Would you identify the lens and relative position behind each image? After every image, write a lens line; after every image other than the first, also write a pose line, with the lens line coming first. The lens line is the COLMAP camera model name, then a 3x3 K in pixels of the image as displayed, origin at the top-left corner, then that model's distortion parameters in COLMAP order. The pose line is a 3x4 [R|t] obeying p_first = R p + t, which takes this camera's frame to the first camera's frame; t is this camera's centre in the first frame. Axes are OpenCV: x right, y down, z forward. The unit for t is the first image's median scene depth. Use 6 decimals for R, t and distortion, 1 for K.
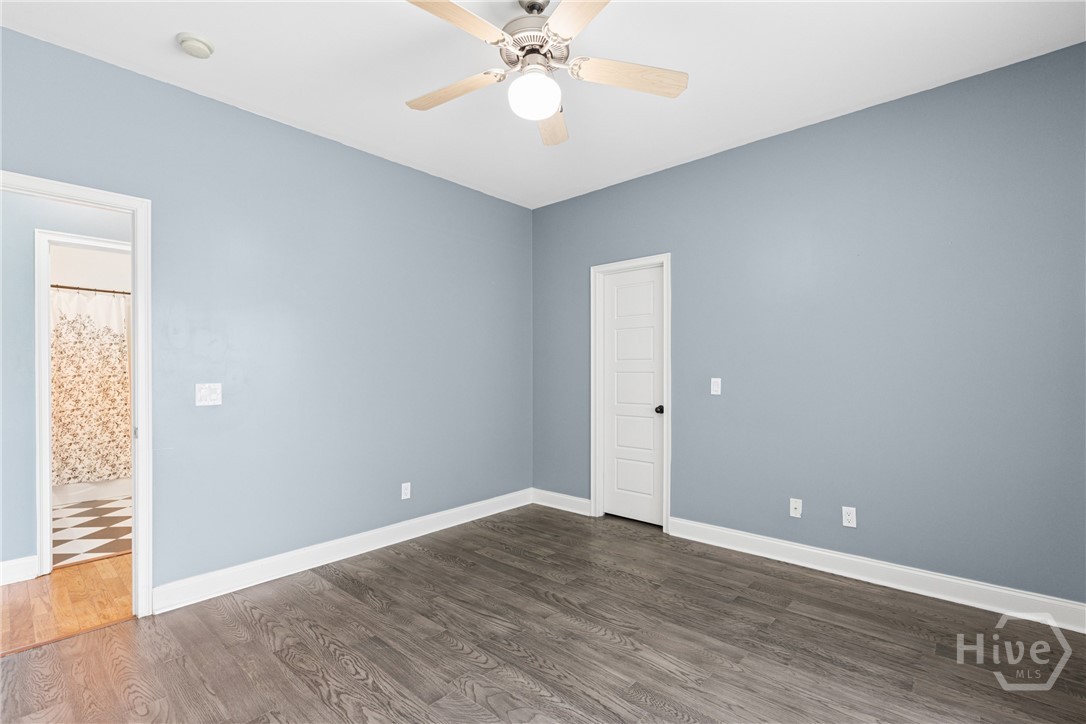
lens RADIAL K [[493.1, 0, 534.9], [0, 493.1, 366.2], [0, 0, 1]] dist [-0.002592, -0.000189]
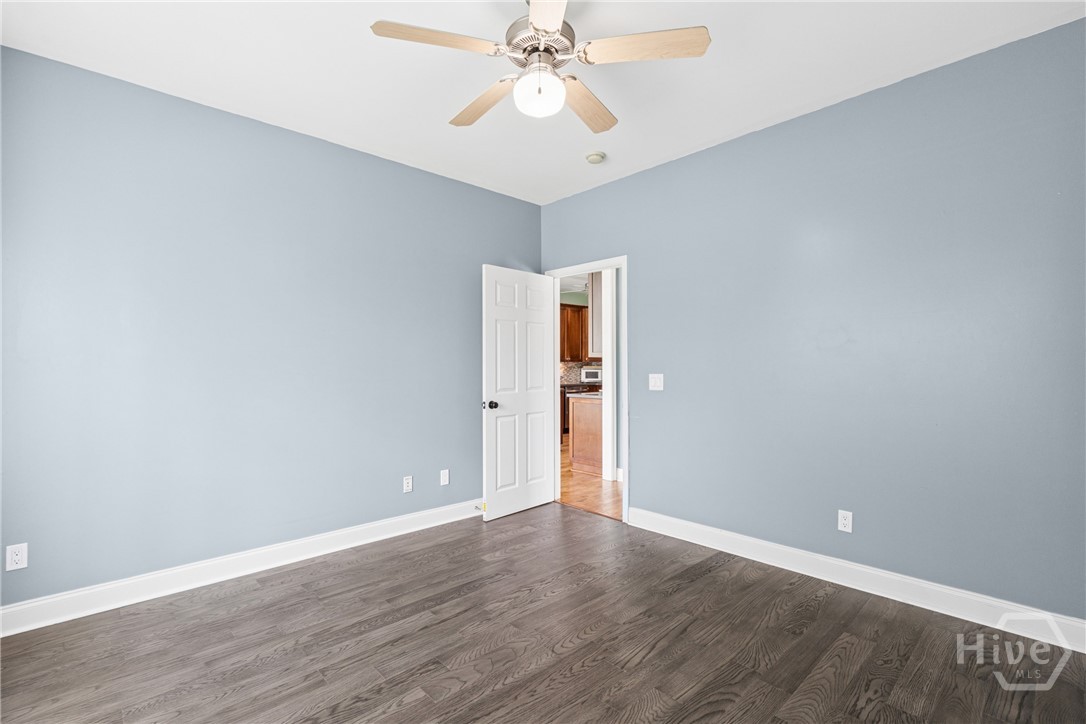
lens RADIAL K [[493.1, 0, 541.7], [0, 493.1, 361.7], [0, 0, 1]] dist [-0.002592, -0.000189]
pose [[-0.071292, -0.000248, -0.997455, 0.681223], [0.014039, 0.999901, -0.001252, -0.000517], [0.997357, -0.014092, -0.071281, 0.750907]]
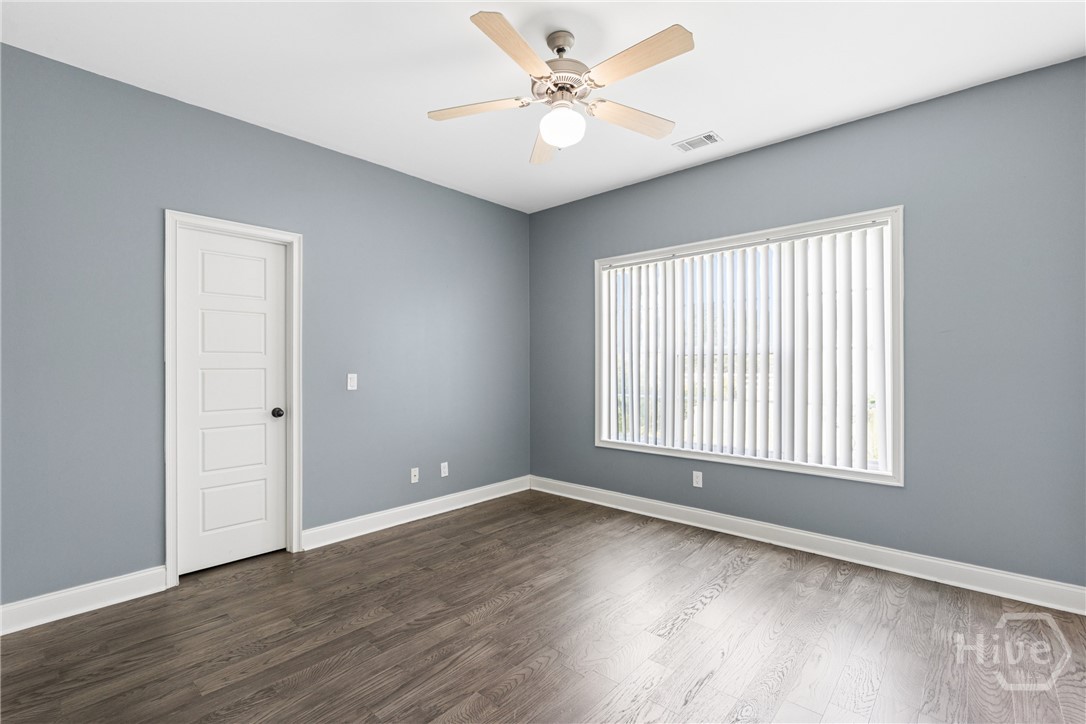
lens RADIAL K [[493.1, 0, 544.6], [0, 493.1, 364.3], [0, 0, 1]] dist [-0.002592, -0.000189]
pose [[-0.013723, 0.007222, 0.999880, -0.796960], [-0.006007, 0.999955, -0.007305, 0.011339], [-0.999888, -0.006106, -0.013679, 0.740717]]
